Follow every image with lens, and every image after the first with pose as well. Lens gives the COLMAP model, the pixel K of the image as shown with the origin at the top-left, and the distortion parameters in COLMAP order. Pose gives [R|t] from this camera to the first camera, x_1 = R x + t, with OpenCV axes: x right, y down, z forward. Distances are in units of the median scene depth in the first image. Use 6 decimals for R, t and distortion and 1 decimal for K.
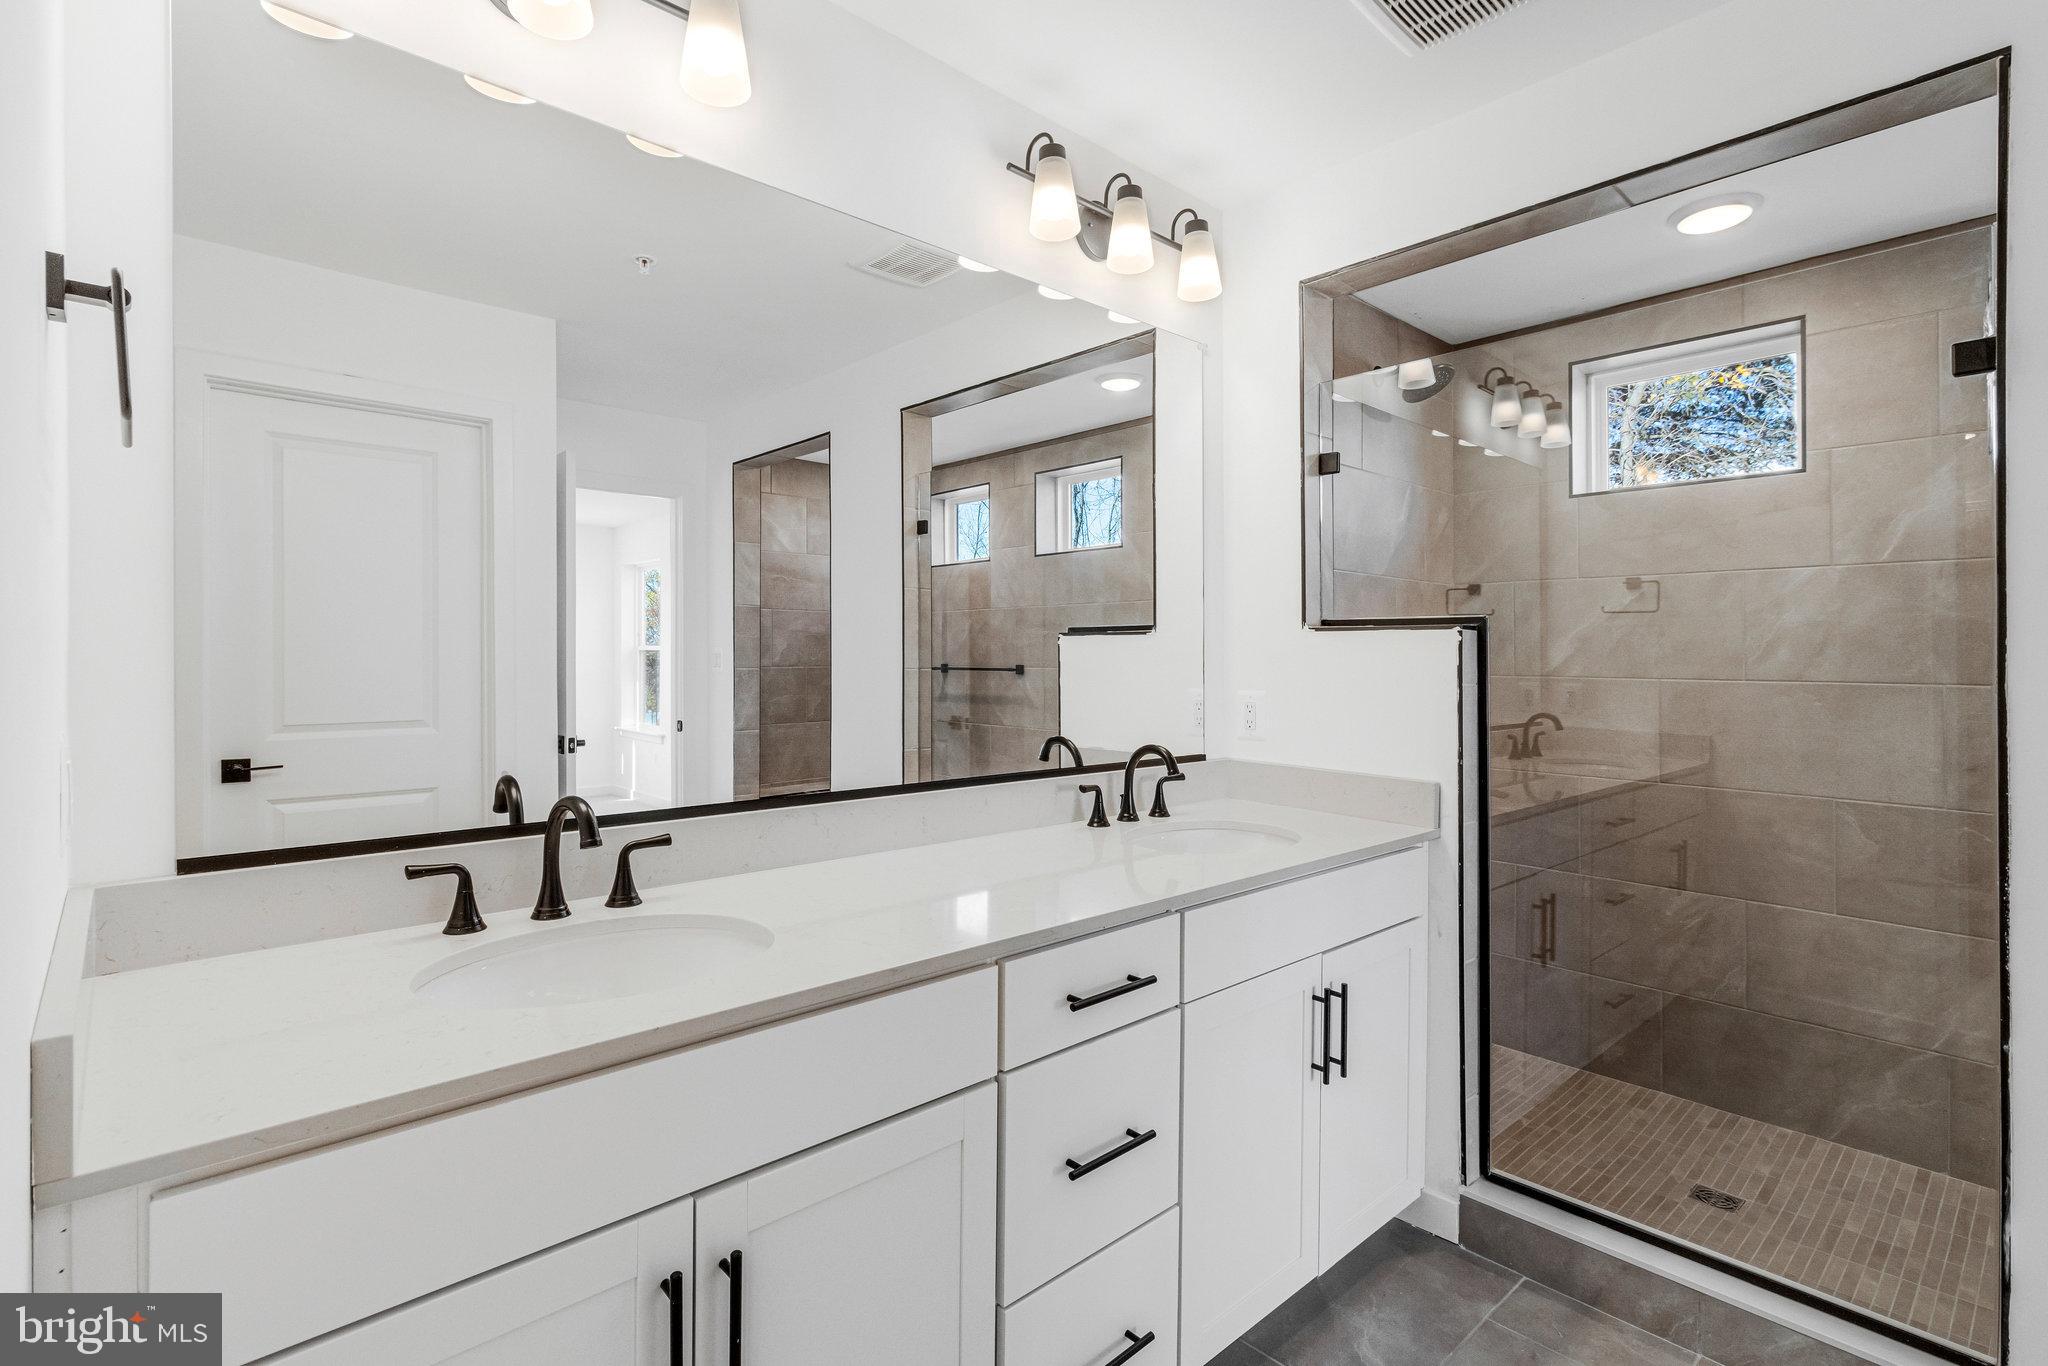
lens RADIAL K [[965.4, 0, 1021.9], [0, 965.4, 670.1], [0, 0, 1]] dist [0.010925, 0.002394]
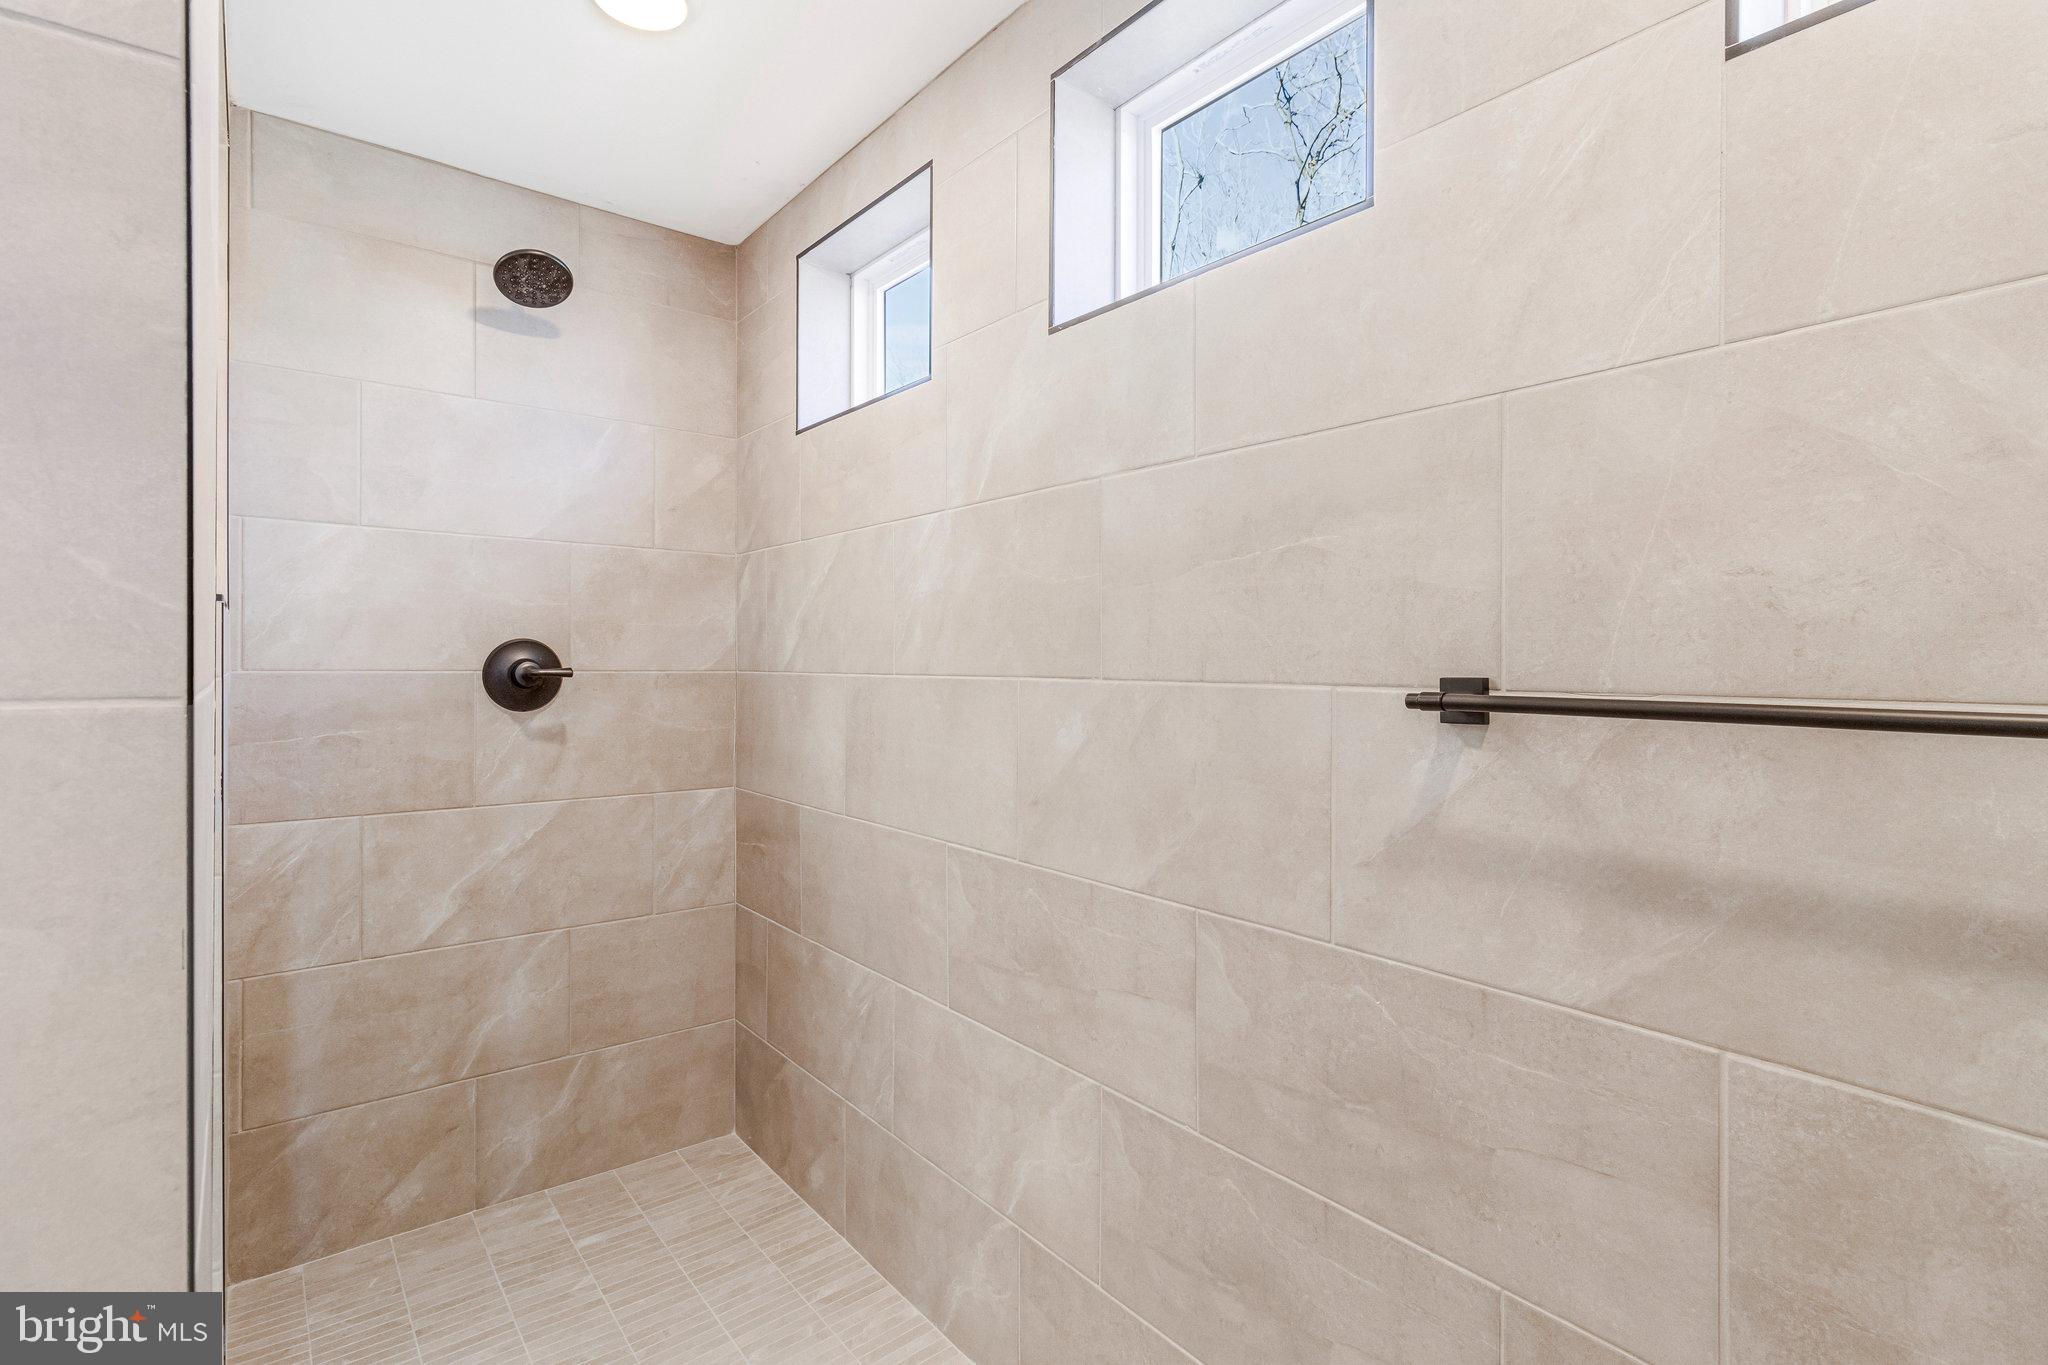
lens RADIAL K [[965.4, 0, 1025.5], [0, 965.4, 679.6], [0, 0, 1]] dist [0.010925, 0.002394]
pose [[0.997414, 0.002499, -0.071823, 0.936370], [-0.003100, 0.999961, -0.008266, 0.020528], [0.071800, 0.008467, 0.997383, 0.309939]]
